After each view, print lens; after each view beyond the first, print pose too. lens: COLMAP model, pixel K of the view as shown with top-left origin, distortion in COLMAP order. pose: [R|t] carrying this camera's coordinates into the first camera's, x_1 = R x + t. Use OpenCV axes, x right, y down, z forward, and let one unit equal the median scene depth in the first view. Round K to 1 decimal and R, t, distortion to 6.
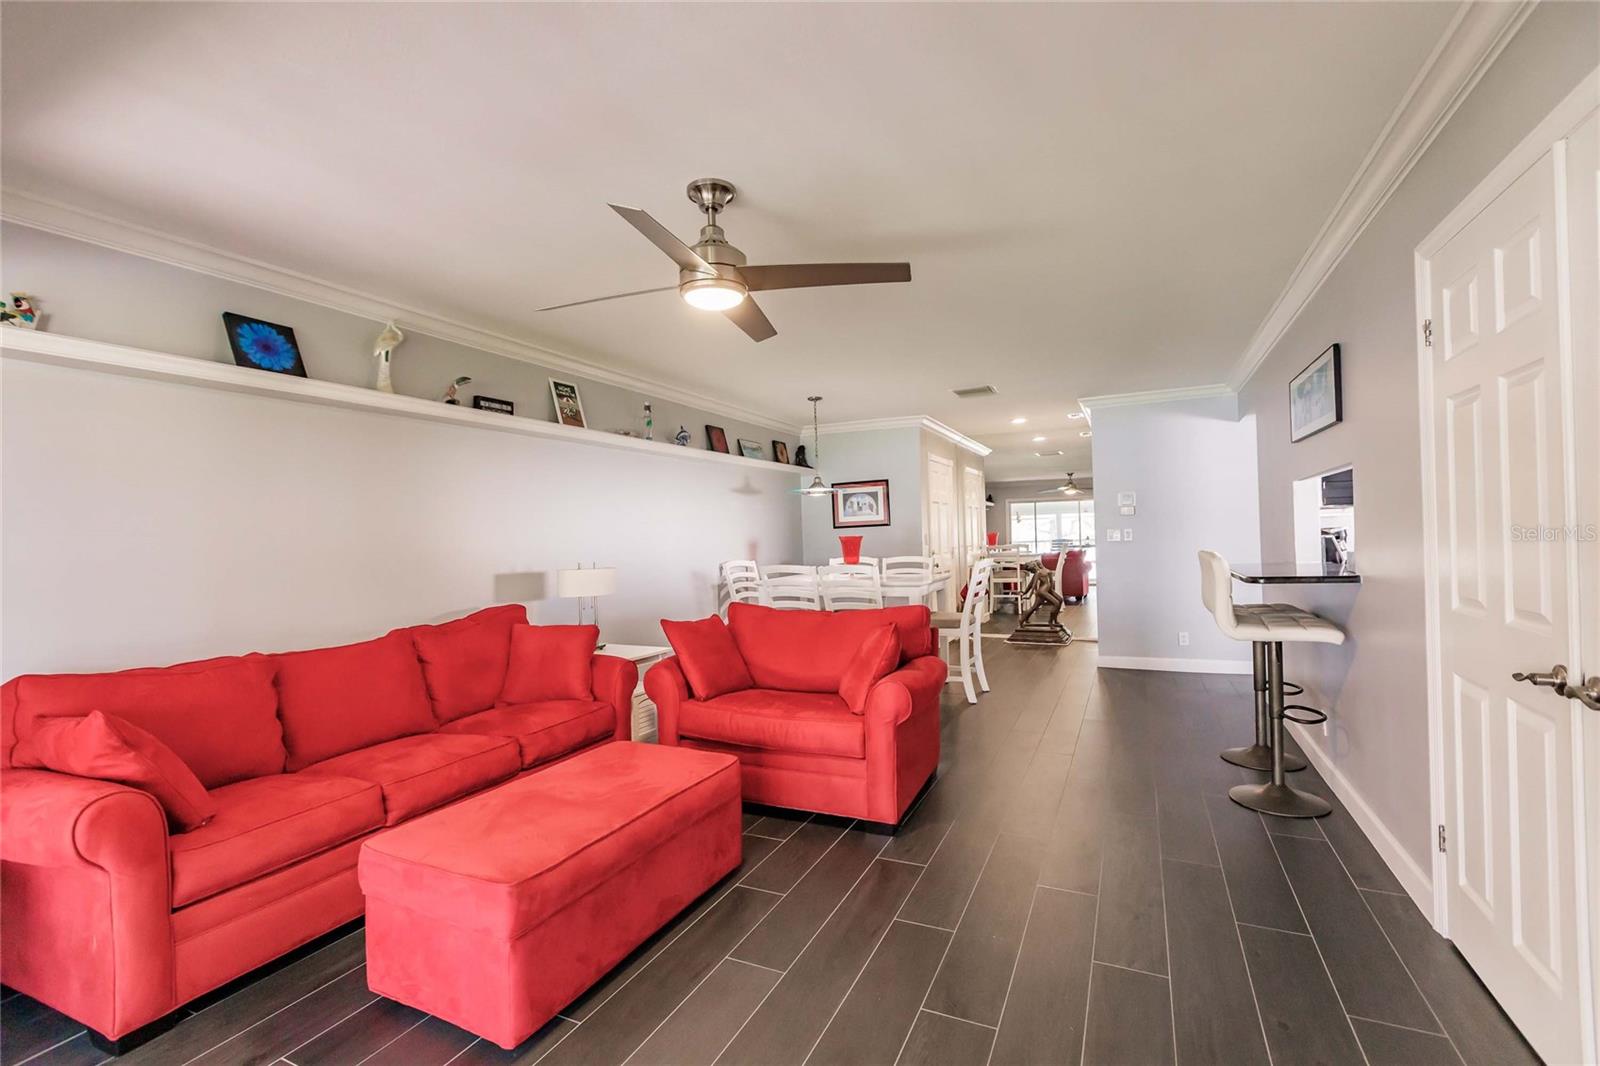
lens RADIAL K [[705.2, 0, 821.5], [0, 705.2, 529.9], [0, 0, 1]] dist [0.000166, -0.000001]
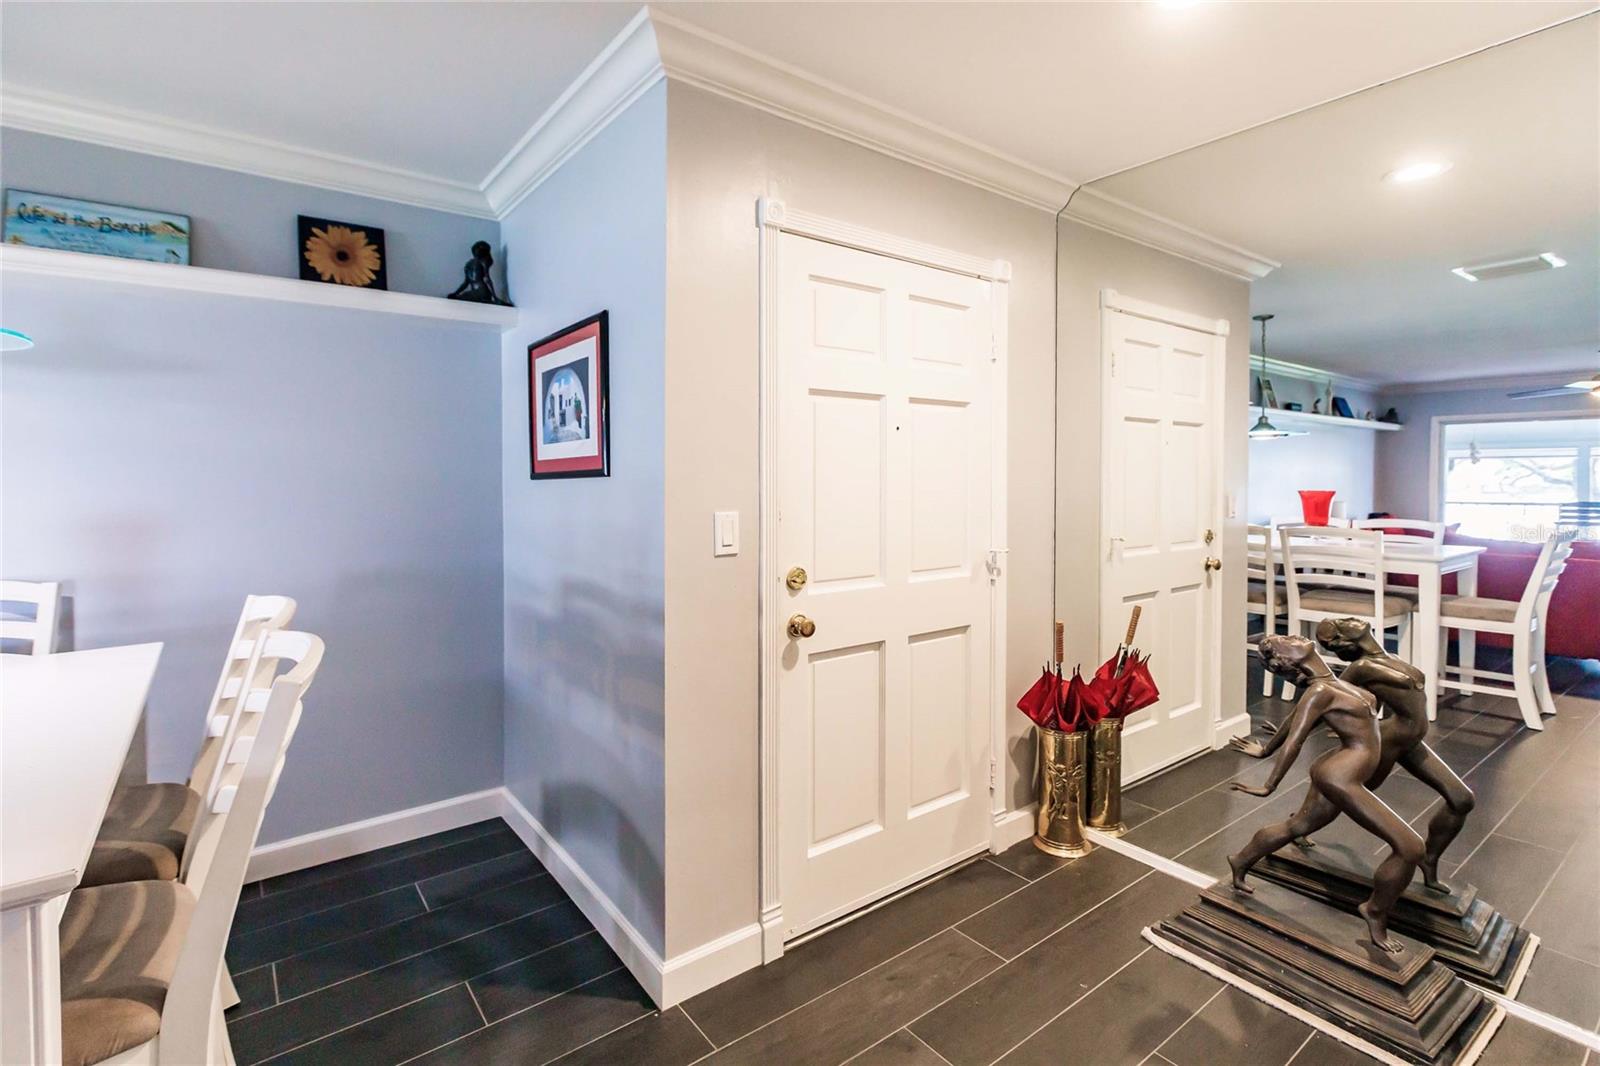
lens RADIAL K [[729.2, 0, 797.4], [0, 729.2, 492.5], [0, 0, 1]] dist [-0.002204, -0.000839]
pose [[0.867107, 0.032611, -0.497053, 0.300153], [-0.013868, 0.999048, 0.041354, -0.012227], [0.497929, -0.028965, 0.866734, 0.773536]]
